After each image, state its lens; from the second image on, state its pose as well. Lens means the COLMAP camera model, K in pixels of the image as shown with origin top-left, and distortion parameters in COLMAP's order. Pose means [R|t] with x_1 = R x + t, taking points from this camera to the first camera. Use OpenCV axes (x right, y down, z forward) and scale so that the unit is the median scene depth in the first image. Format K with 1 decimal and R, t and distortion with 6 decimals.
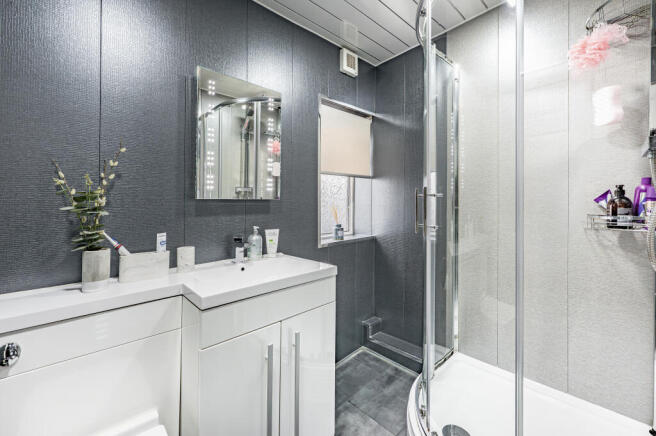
lens RADIAL K [[269.9, 0, 328.7], [0, 269.9, 212.8], [0, 0, 1]] dist [0.000715, 0.000158]
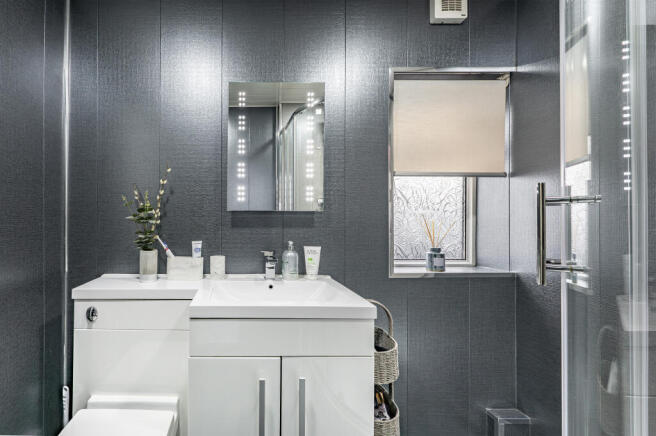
lens RADIAL K [[292.5, 0, 327.9], [0, 292.5, 222.5], [0, 0, 1]] dist [-0.001694, -0.000014]
pose [[0.728623, 0.021829, -0.684567, 0.449279], [-0.035236, 0.999363, -0.005637, -0.010281], [0.684008, 0.028228, 0.728929, 0.361023]]
